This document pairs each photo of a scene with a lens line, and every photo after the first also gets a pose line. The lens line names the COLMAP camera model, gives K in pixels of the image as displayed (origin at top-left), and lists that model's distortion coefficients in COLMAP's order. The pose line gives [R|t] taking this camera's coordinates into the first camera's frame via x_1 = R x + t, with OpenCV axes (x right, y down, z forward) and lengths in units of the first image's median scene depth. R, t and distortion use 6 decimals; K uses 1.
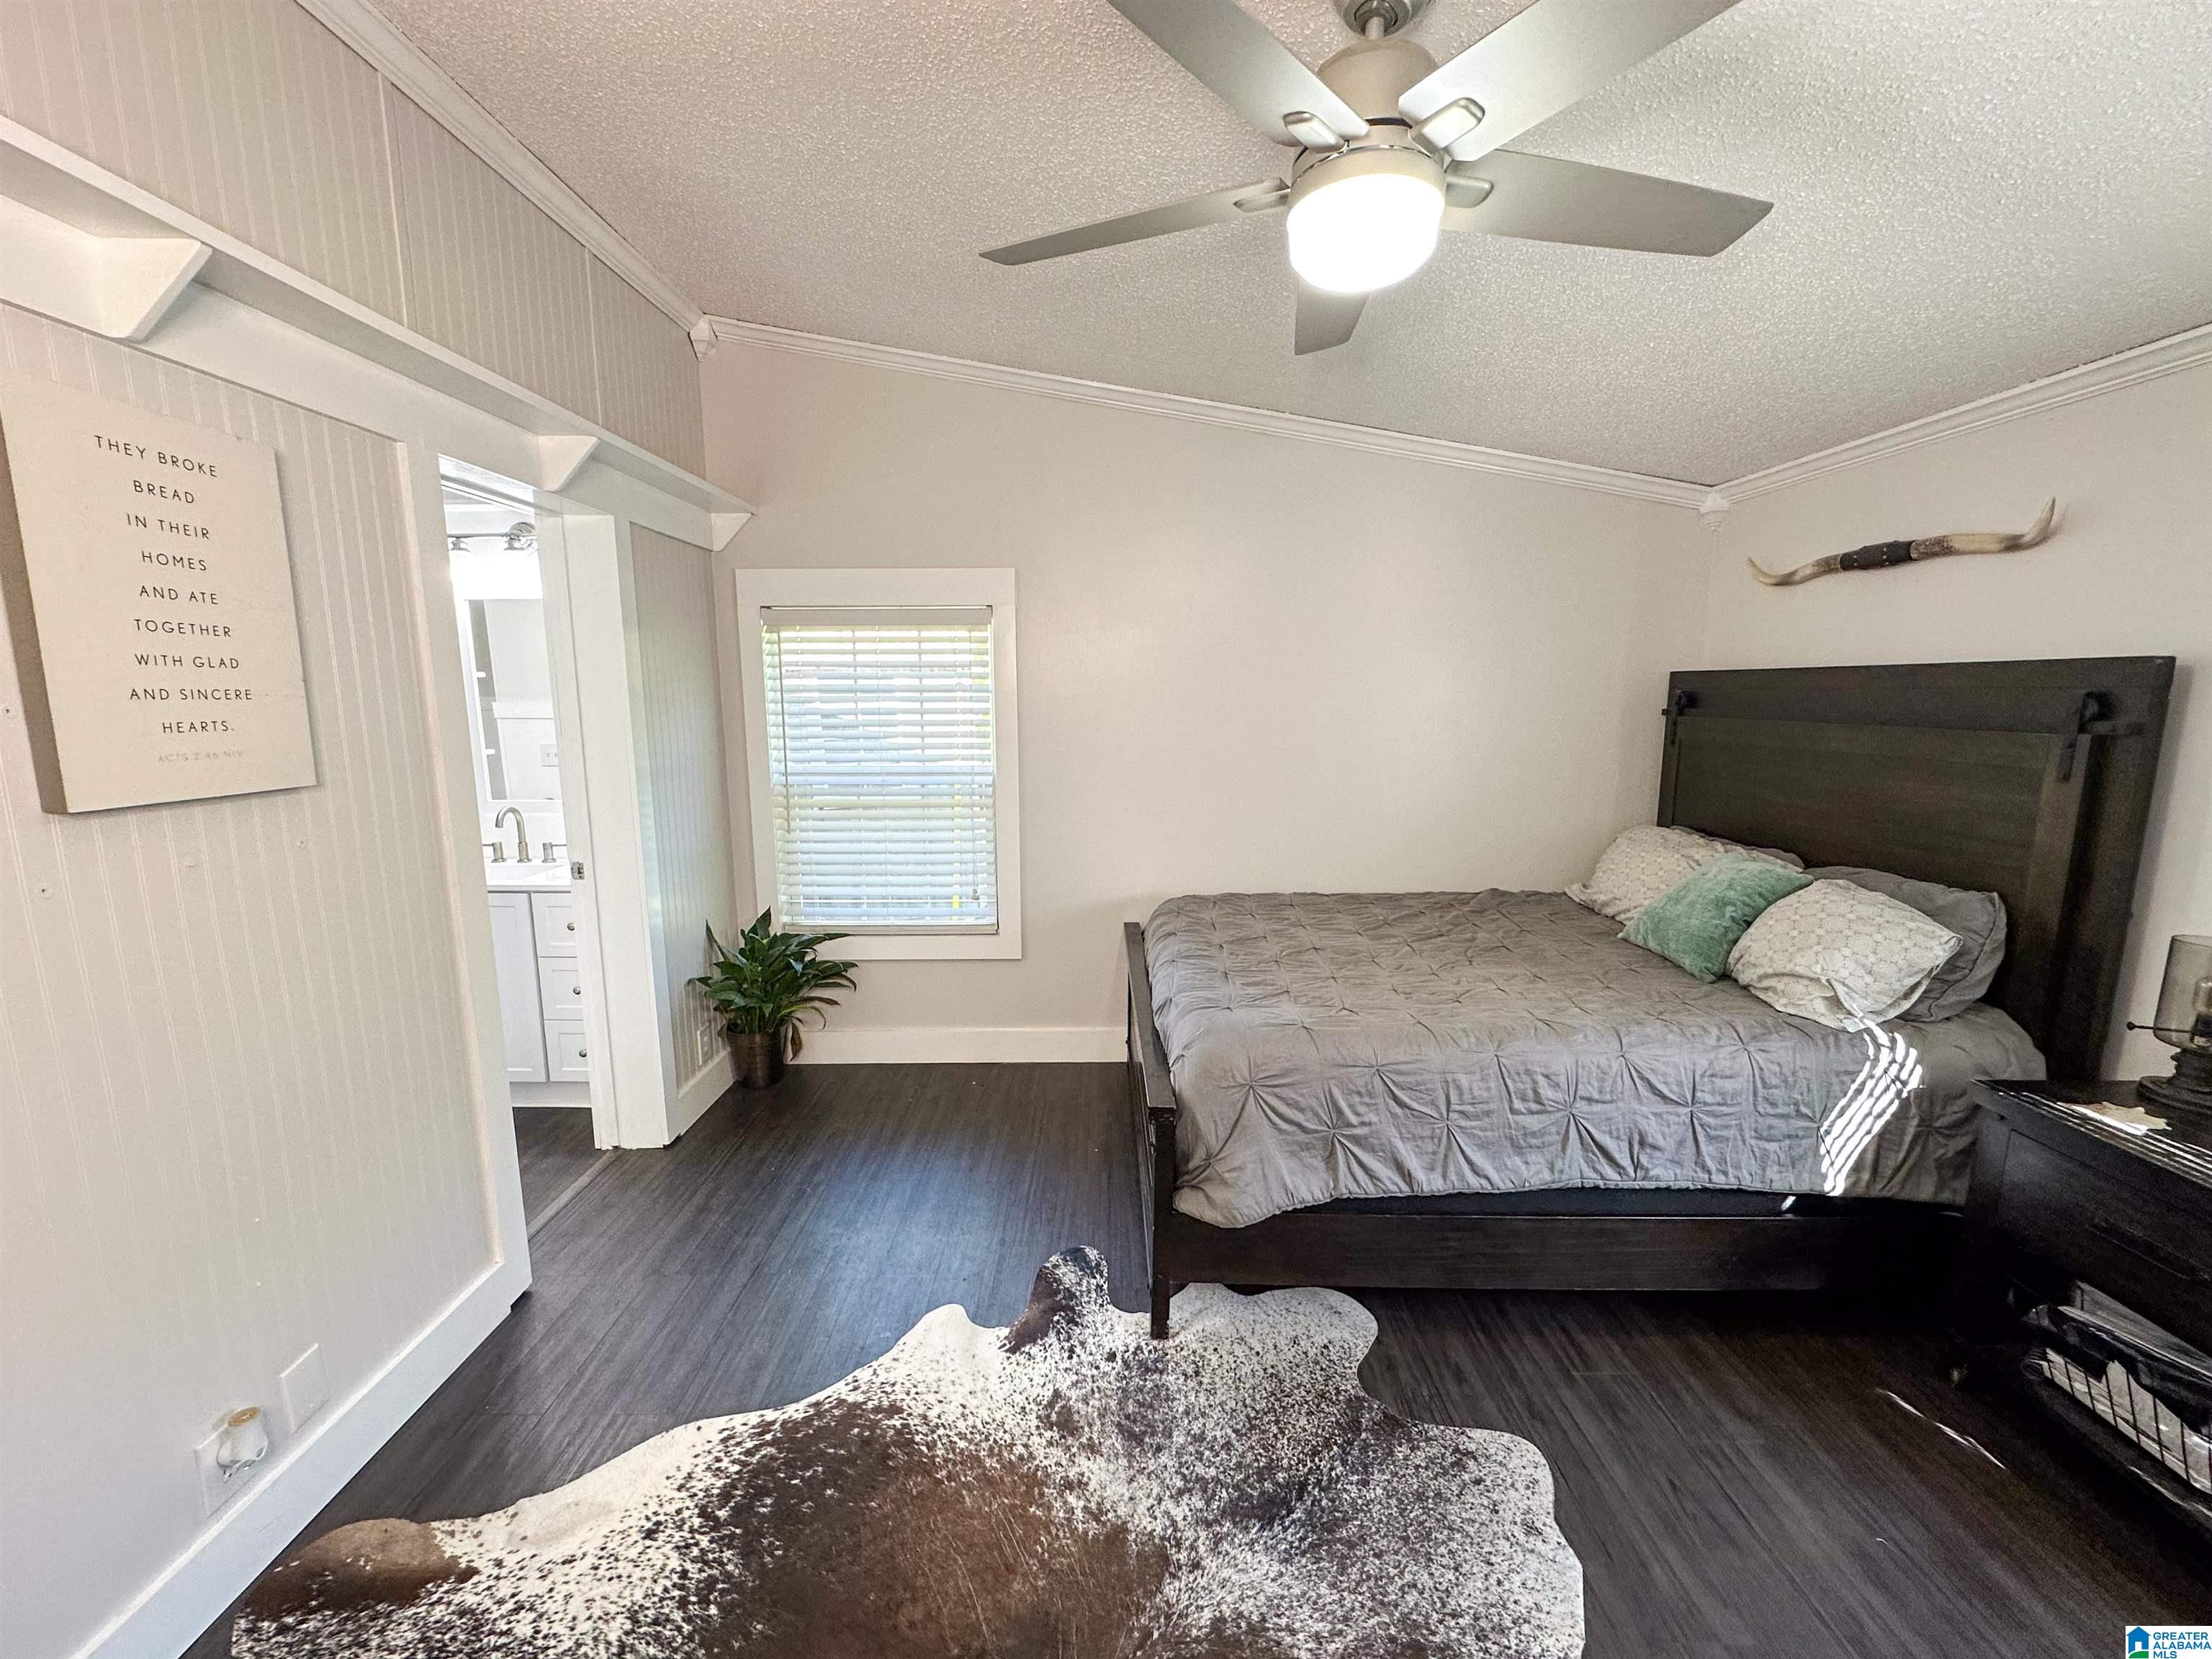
lens RADIAL K [[881.2, 0, 1104.7], [0, 881.2, 827.5], [0, 0, 1]] dist [-0.002713, 0.000417]
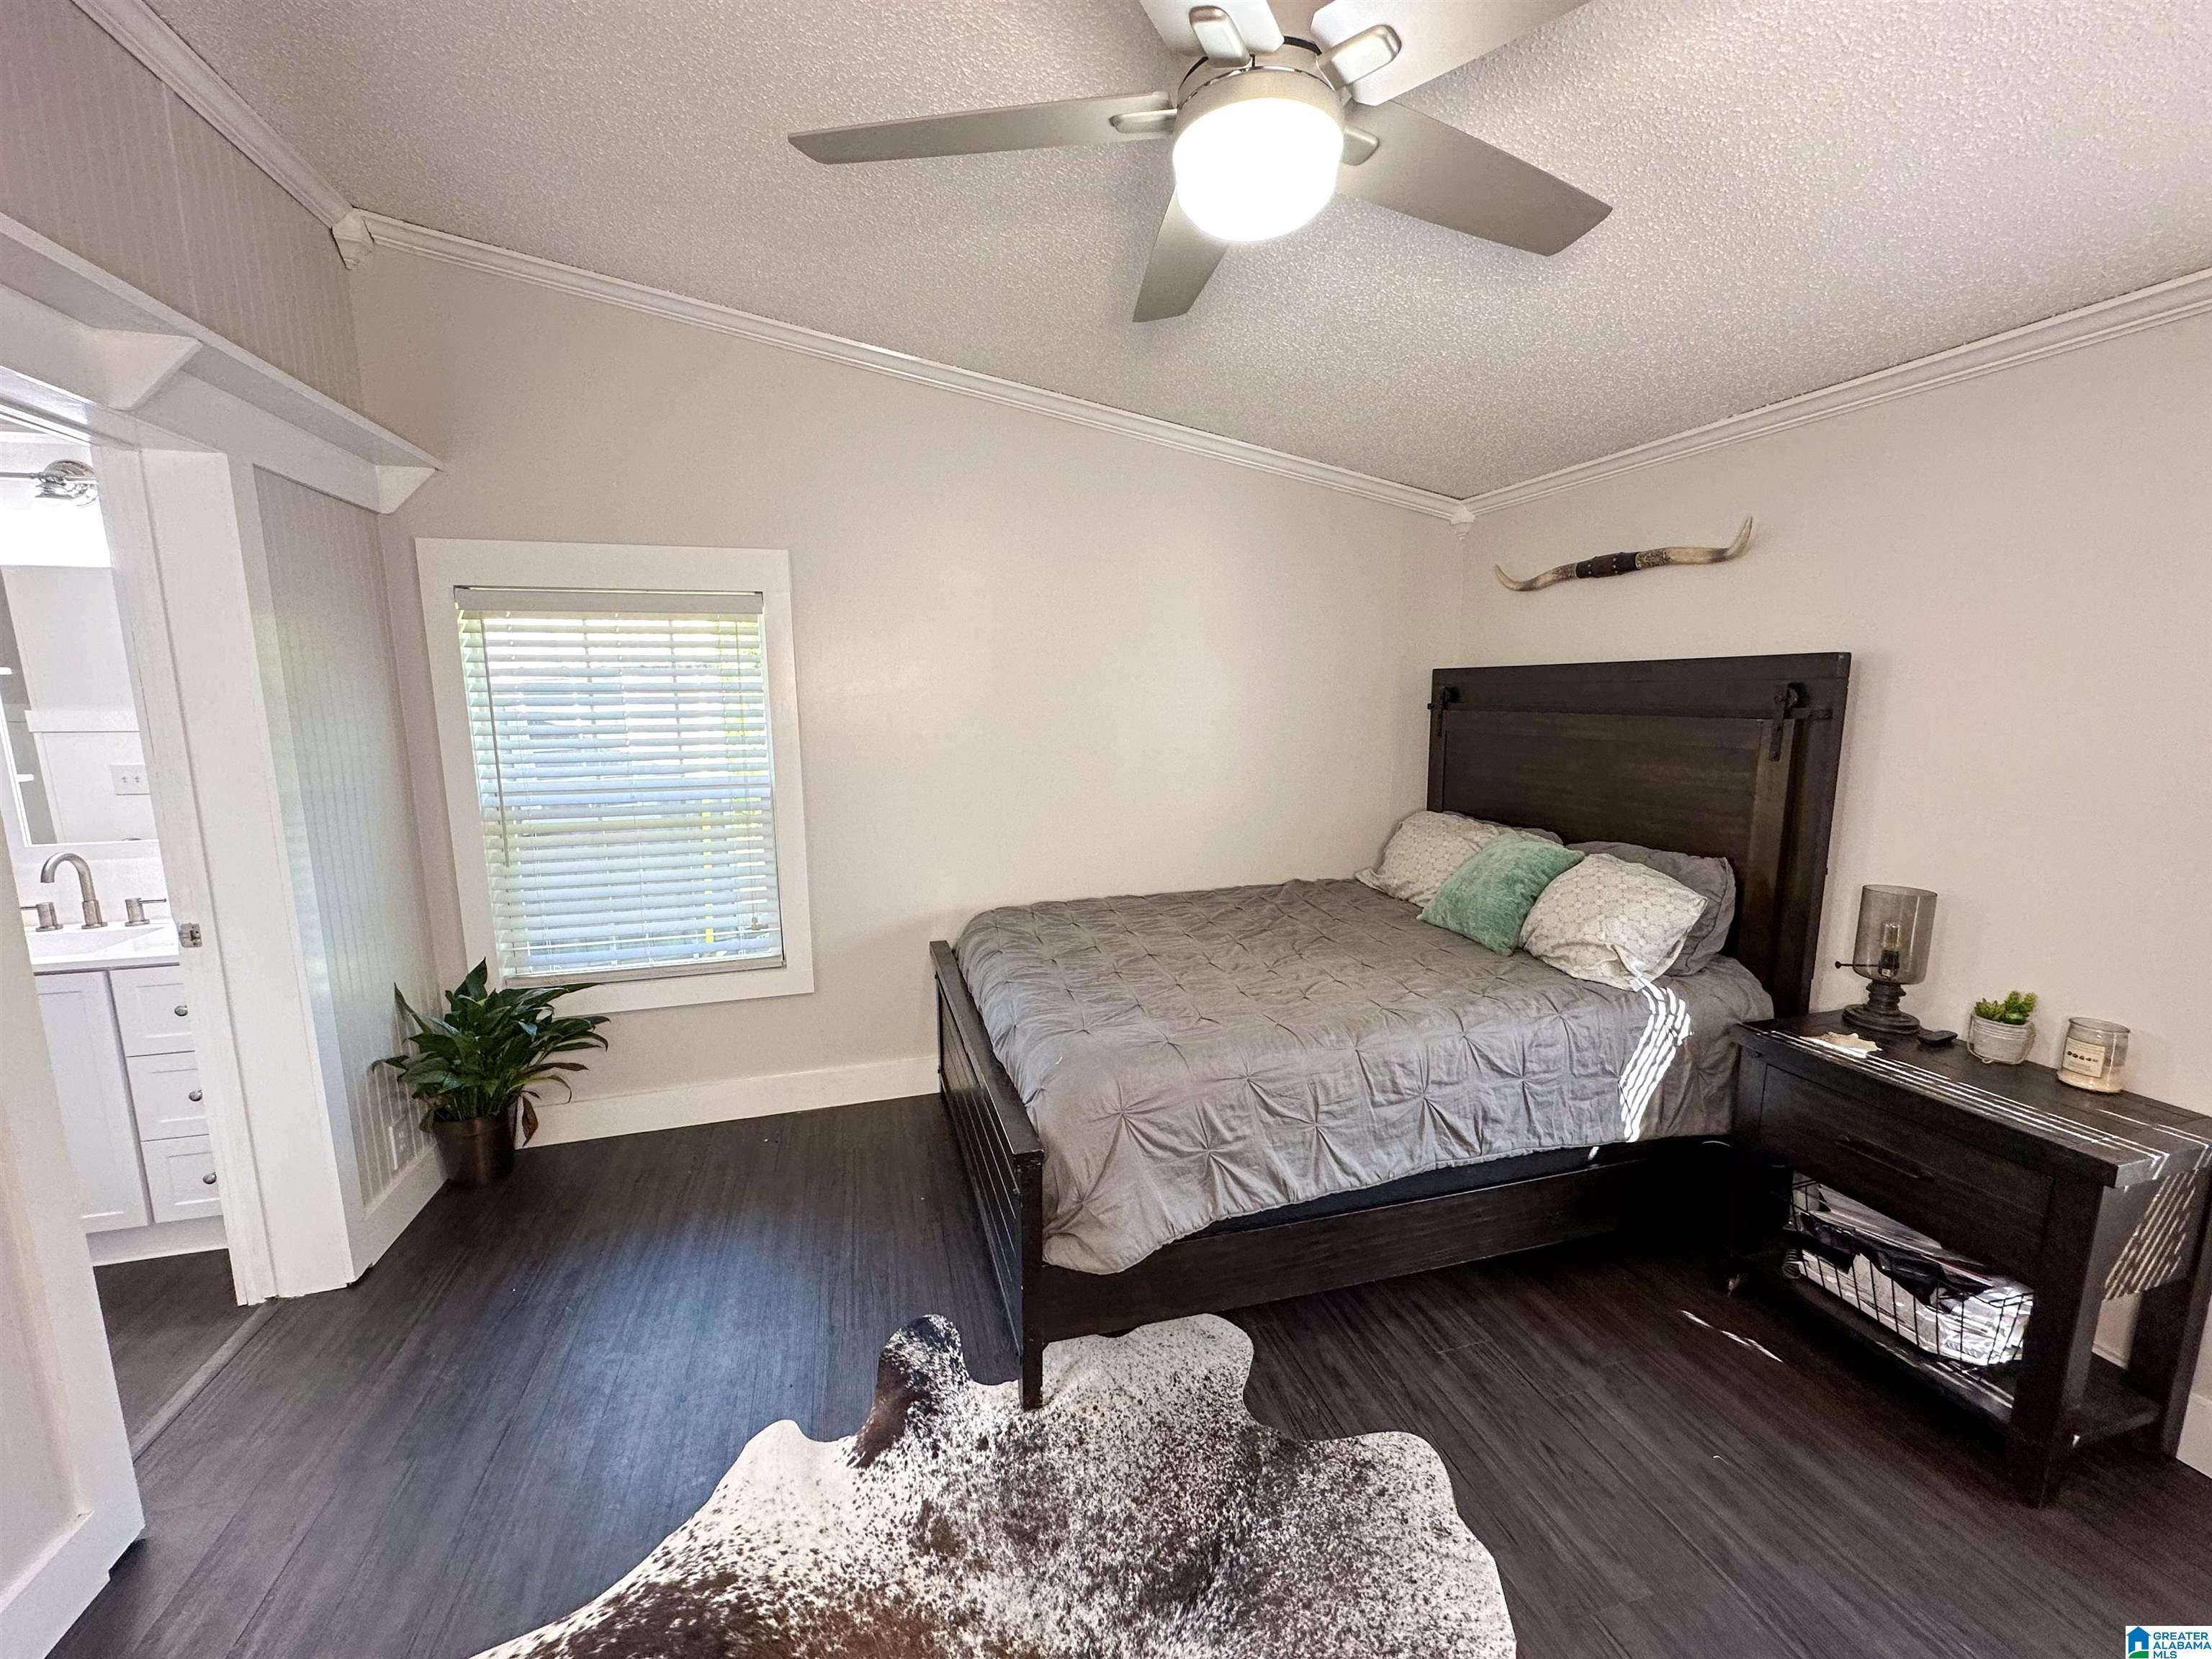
lens RADIAL K [[881.2, 0, 1104.7], [0, 881.2, 827.5], [0, 0, 1]] dist [-0.002713, 0.000417]
pose [[0.960366, -0.047566, 0.274654, -0.089248], [0.048486, 0.998818, 0.003442, -0.009641], [-0.274493, 0.010011, 0.961537, 0.119717]]
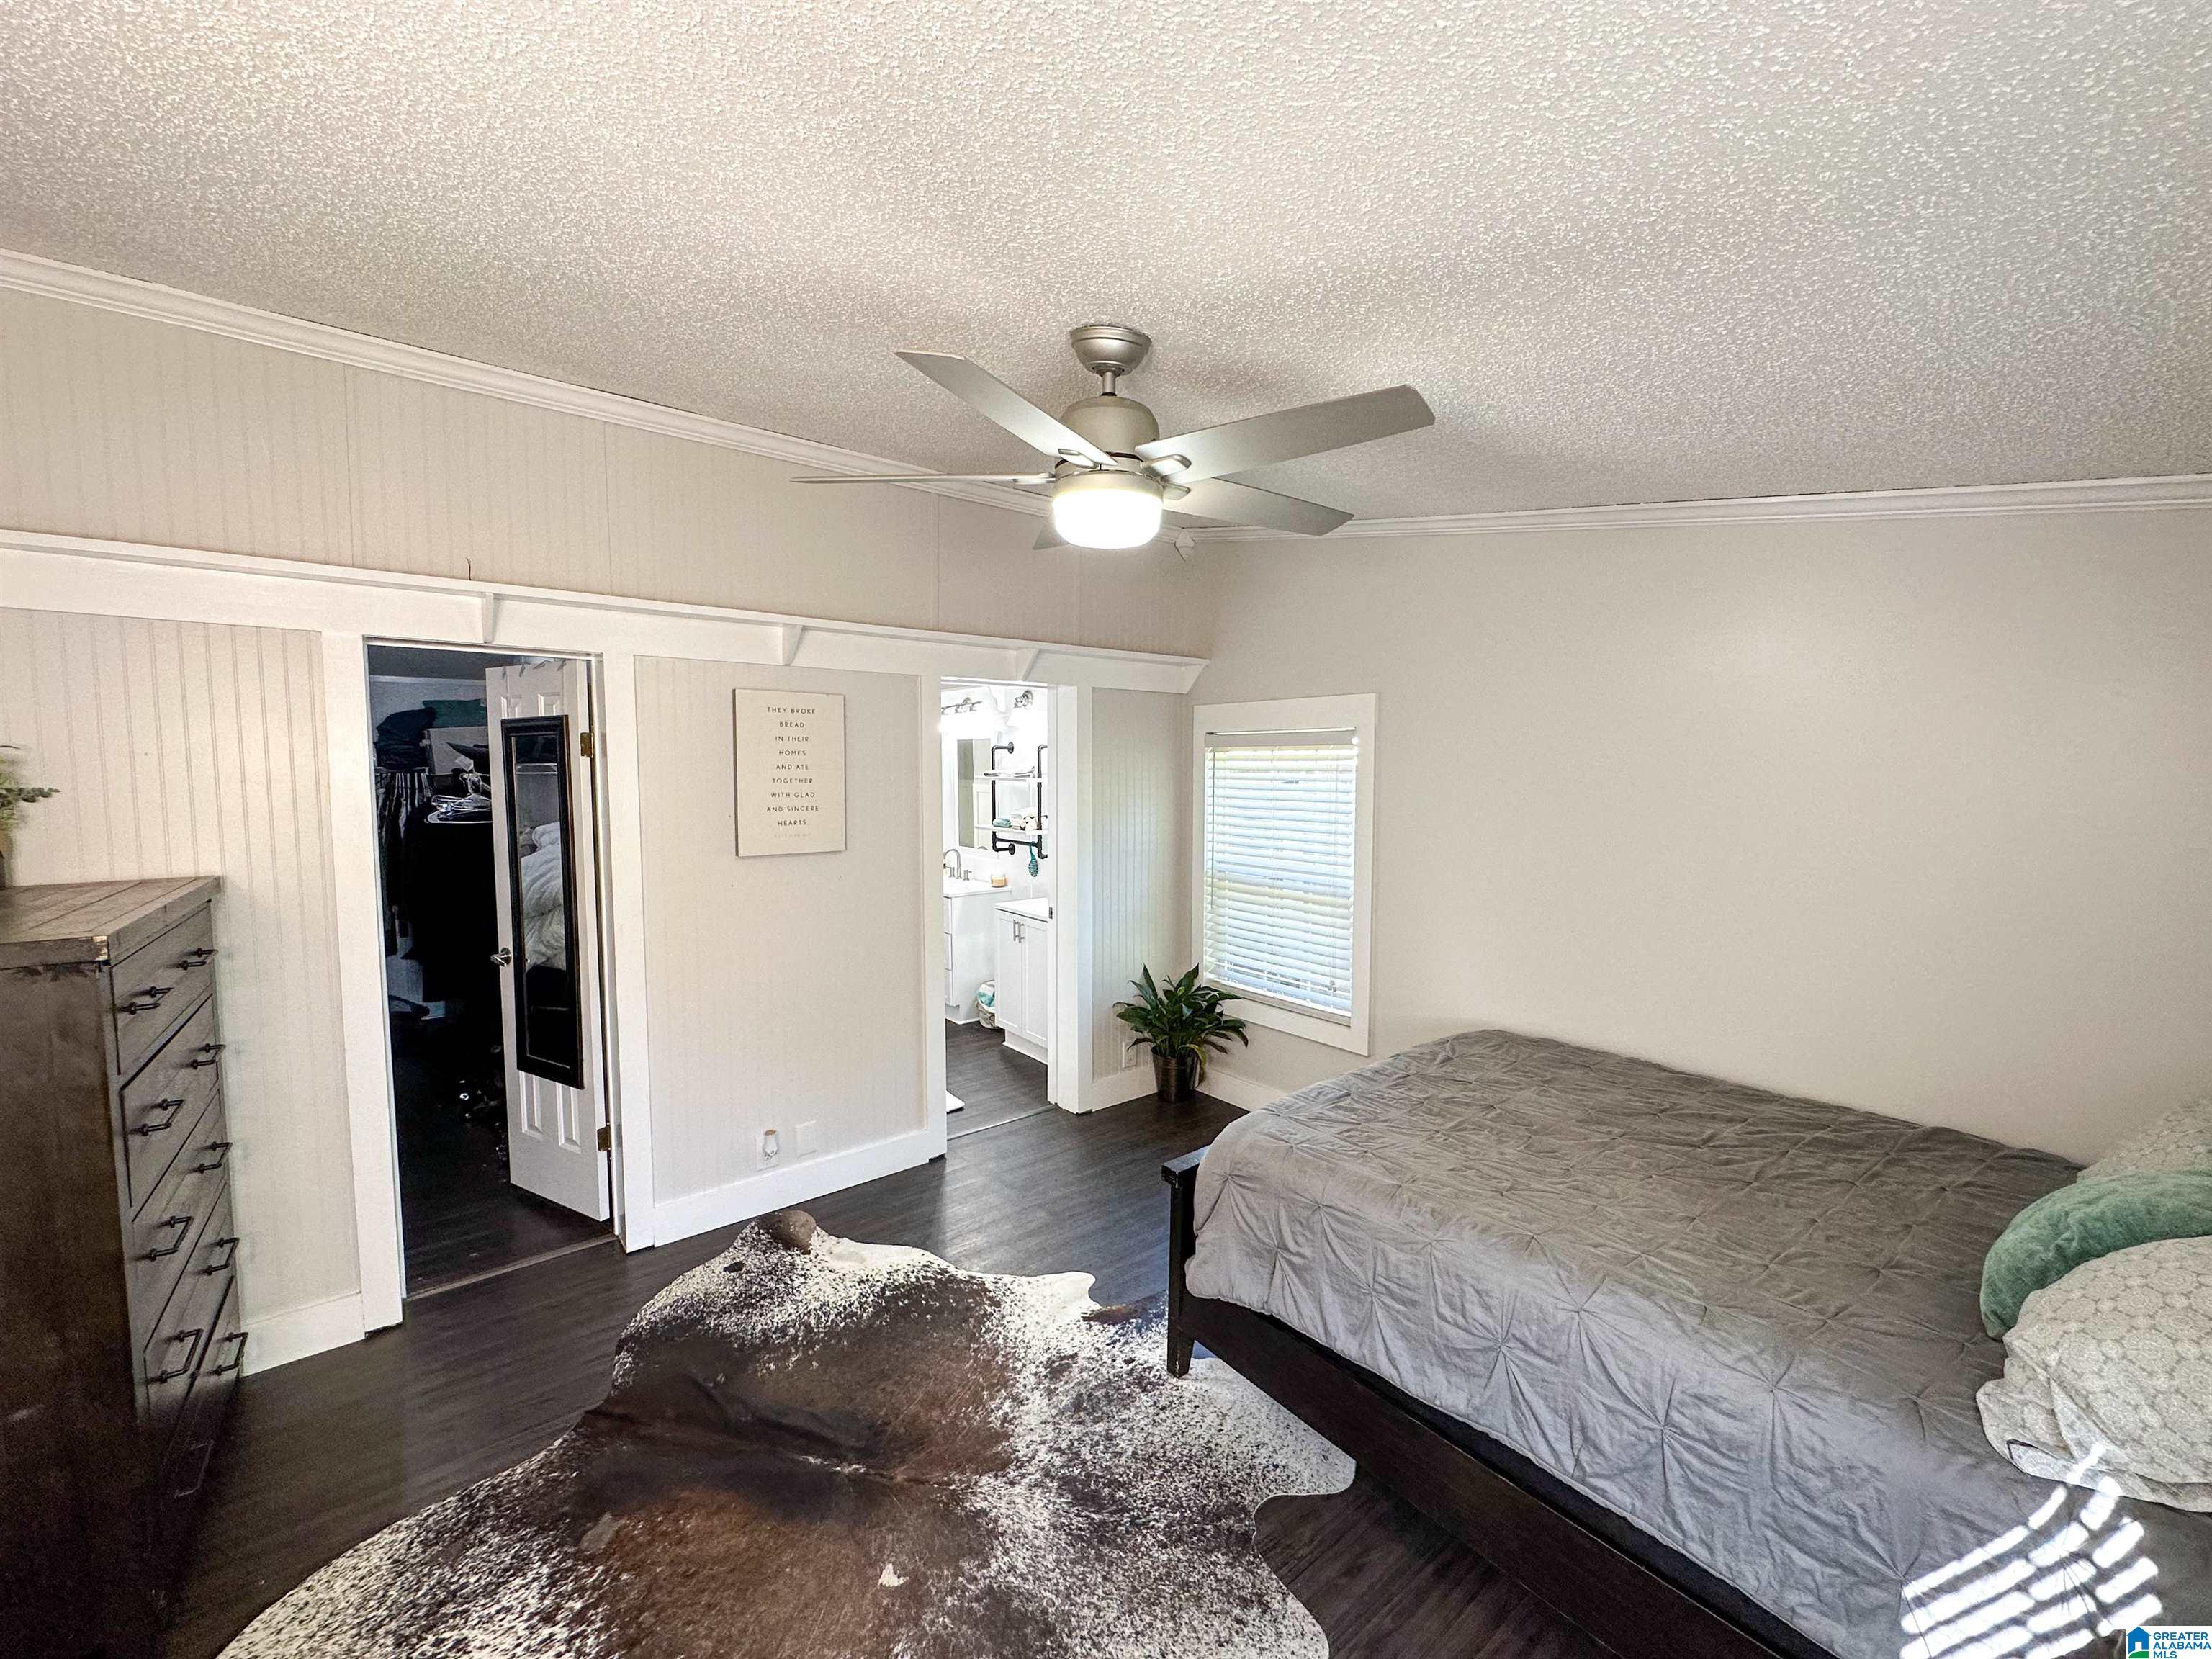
lens RADIAL K [[881.2, 0, 1104.7], [0, 881.2, 827.5], [0, 0, 1]] dist [-0.002713, 0.000417]
pose [[0.630483, 0.059488, -0.773920, 0.909282], [-0.122086, 0.992249, -0.023189, -0.105921], [0.766542, 0.109105, 0.632858, 0.118773]]
